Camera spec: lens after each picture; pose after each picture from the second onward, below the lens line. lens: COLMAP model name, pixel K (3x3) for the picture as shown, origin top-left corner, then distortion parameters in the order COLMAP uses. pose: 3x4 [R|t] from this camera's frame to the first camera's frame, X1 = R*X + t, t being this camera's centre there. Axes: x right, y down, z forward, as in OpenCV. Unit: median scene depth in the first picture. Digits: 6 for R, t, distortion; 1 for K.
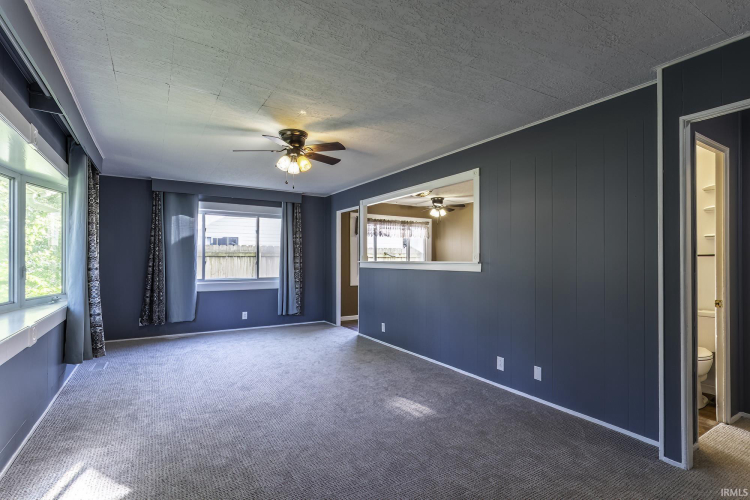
lens RADIAL K [[359.8, 0, 375.3], [0, 359.8, 256.0], [0, 0, 1]] dist [0.000759, 0.000112]
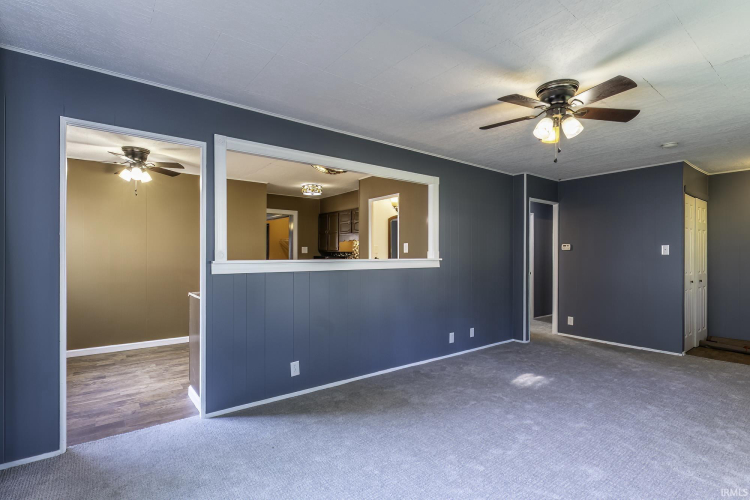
lens RADIAL K [[359.8, 0, 375.3], [0, 359.8, 256.0], [0, 0, 1]] dist [0.000759, 0.000112]
pose [[-0.096083, -0.005266, 0.995359, -0.572426], [-0.014386, 0.999889, 0.003901, 0.003807], [-0.995269, -0.013945, -0.096149, 0.885182]]
